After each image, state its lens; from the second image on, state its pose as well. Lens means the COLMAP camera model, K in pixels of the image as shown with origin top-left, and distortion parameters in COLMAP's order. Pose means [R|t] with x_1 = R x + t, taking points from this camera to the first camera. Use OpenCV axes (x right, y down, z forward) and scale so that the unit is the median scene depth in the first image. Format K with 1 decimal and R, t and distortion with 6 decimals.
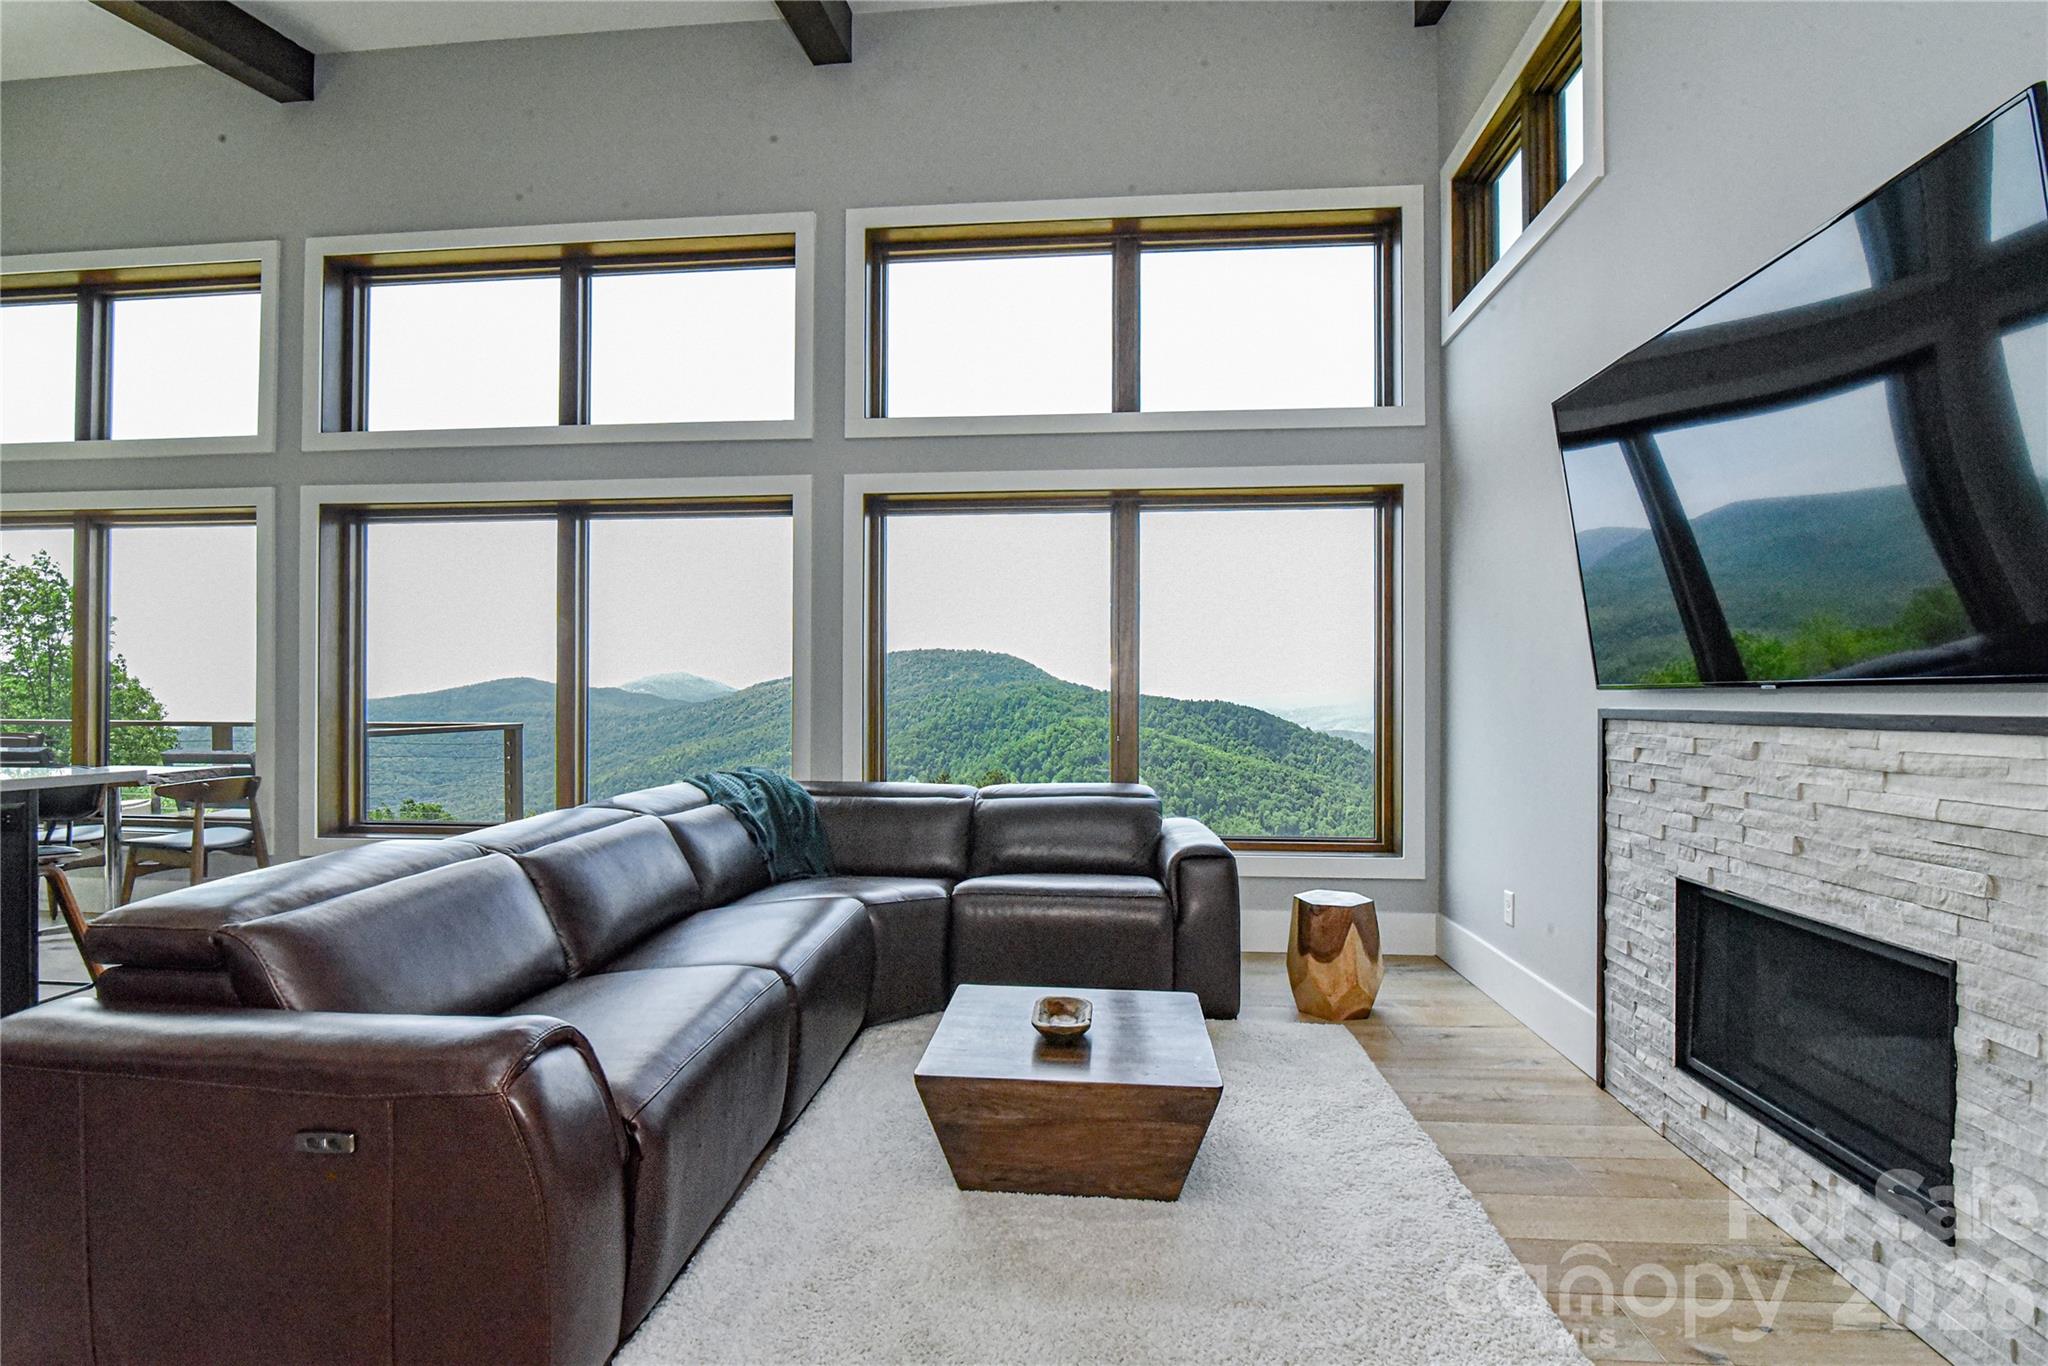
lens RADIAL K [[964.7, 0, 1008.5], [0, 964.7, 692.2], [0, 0, 1]] dist [-0.014267, -0.000424]
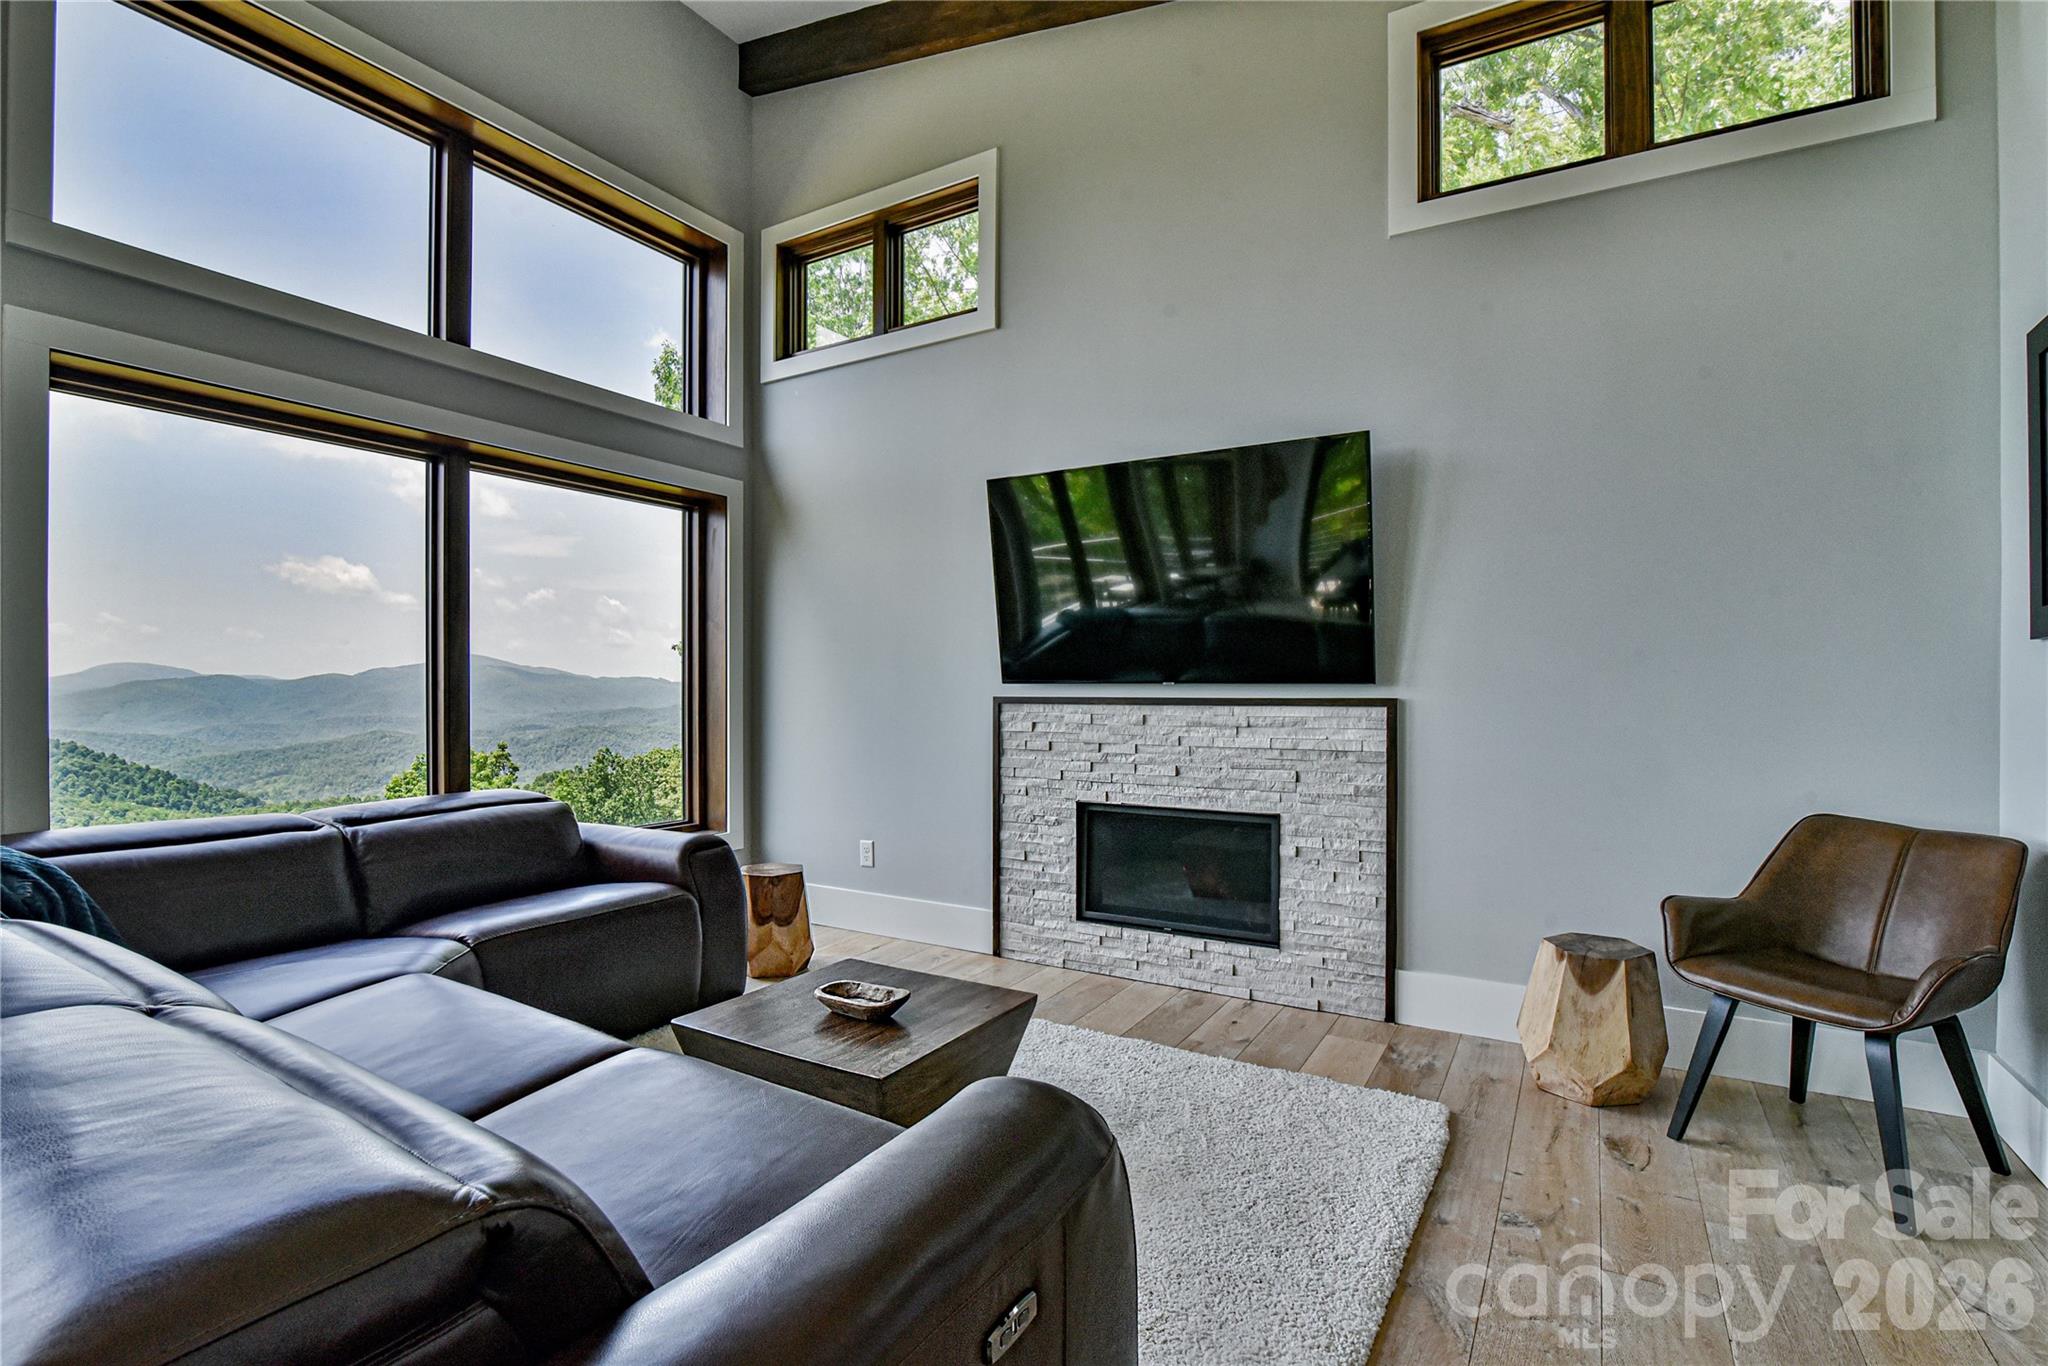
lens RADIAL K [[972.0, 0, 985.5], [0, 972.0, 685.4], [0, 0, 1]] dist [-0.009088, 0.000415]
pose [[0.447256, -0.023799, 0.894089, -0.812979], [0.008556, 0.999714, 0.022330, -0.037891], [-0.894365, -0.002338, 0.447332, 0.411115]]
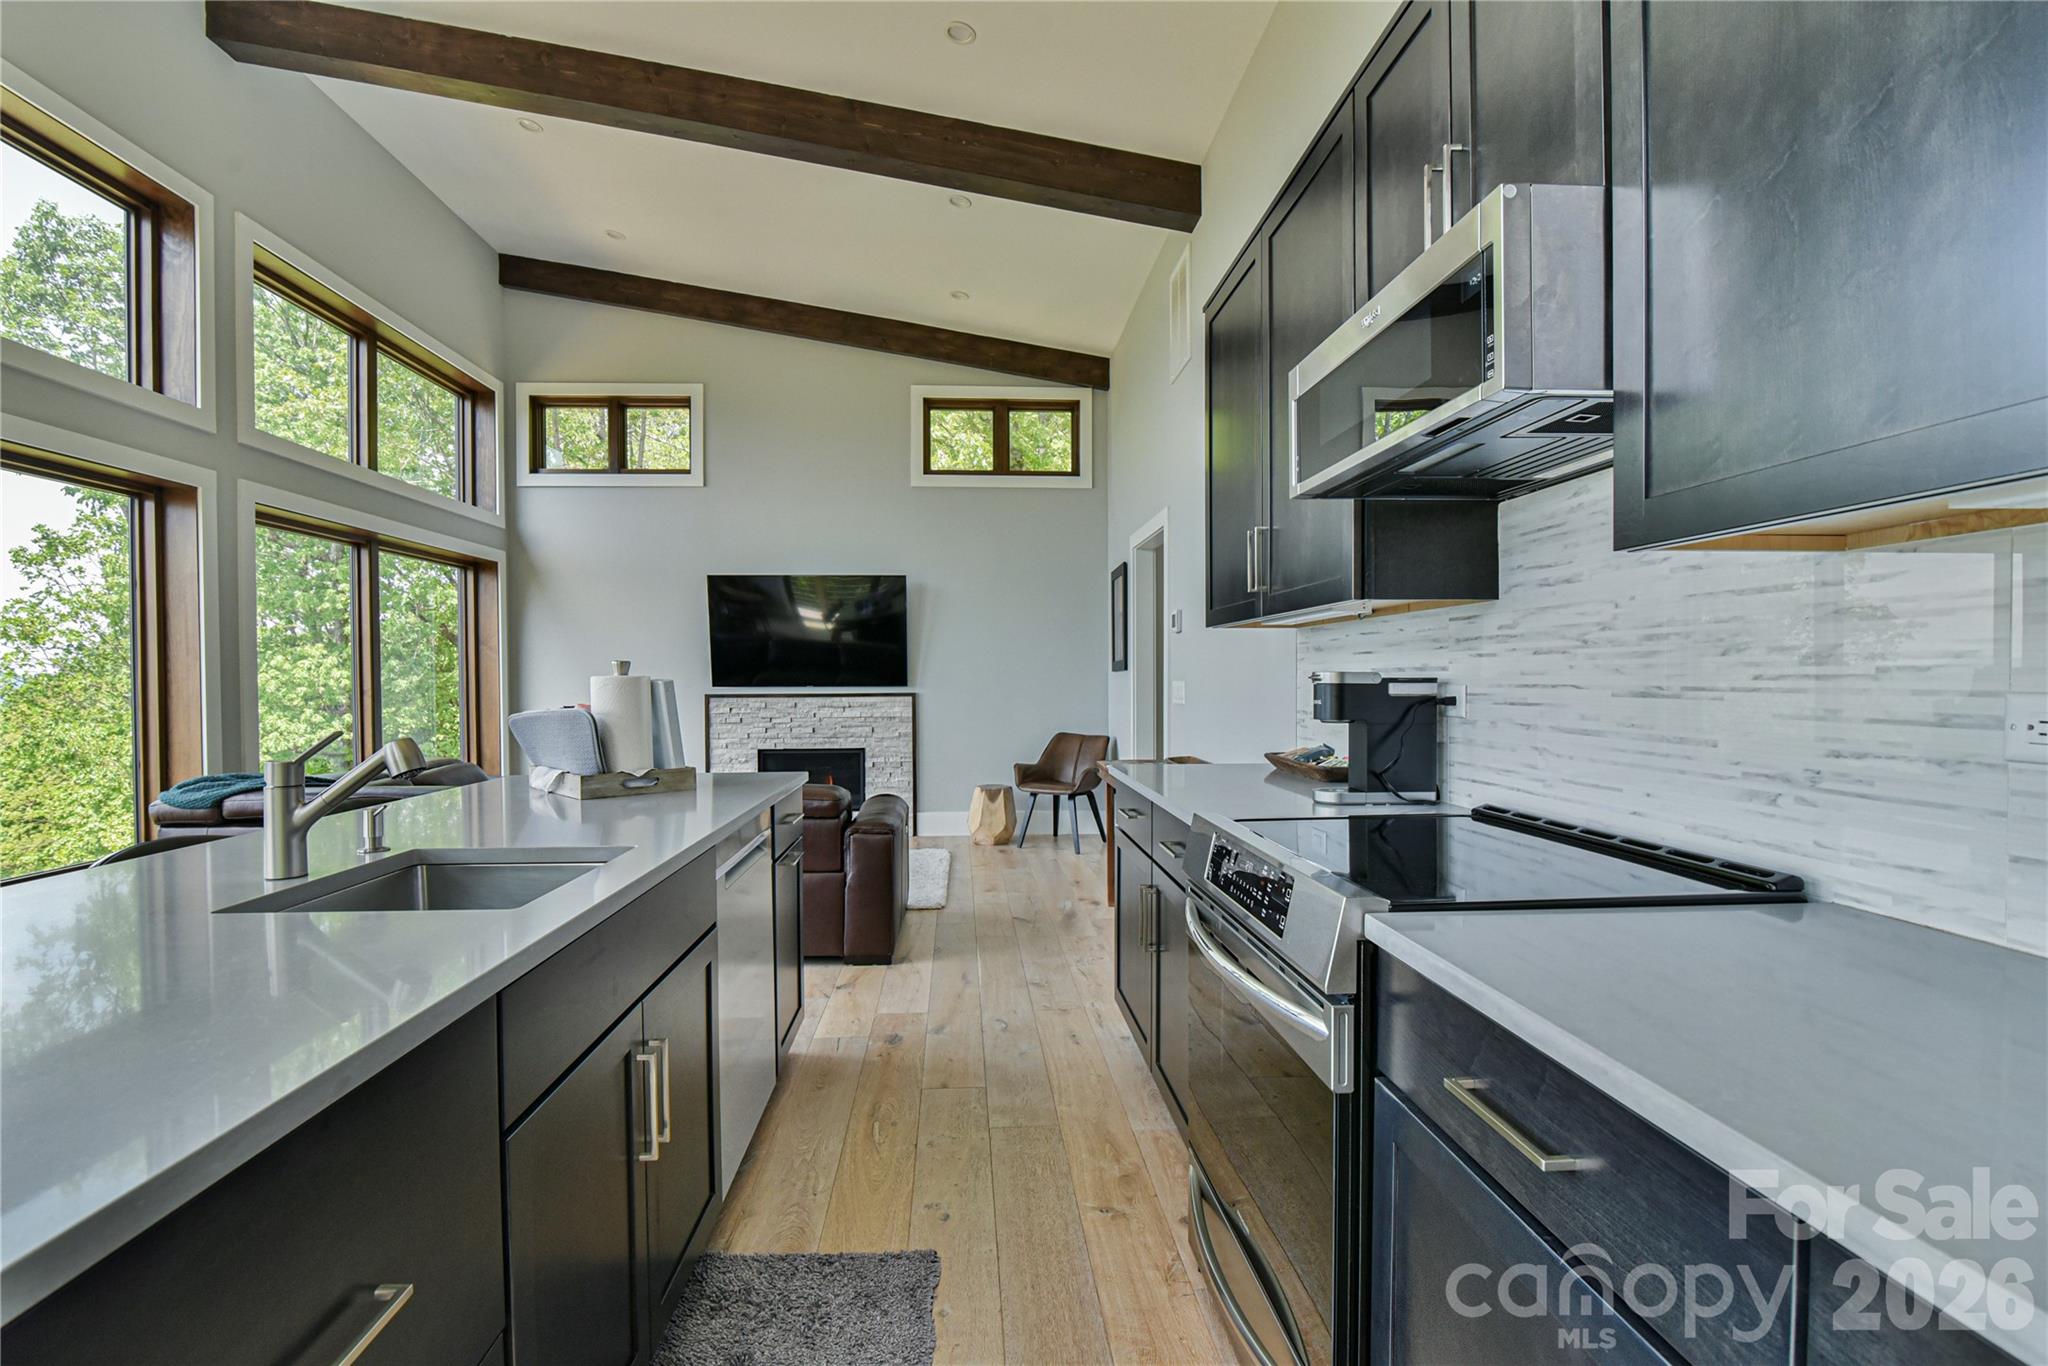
lens RADIAL K [[964.7, 0, 1008.5], [0, 964.7, 692.2], [0, 0, 1]] dist [-0.014267, -0.000424]
pose [[-0.157933, -0.014297, 0.987346, -2.398648], [-0.000770, 0.999897, 0.014355, -0.029812], [-0.987450, 0.001507, -0.157927, 0.697438]]
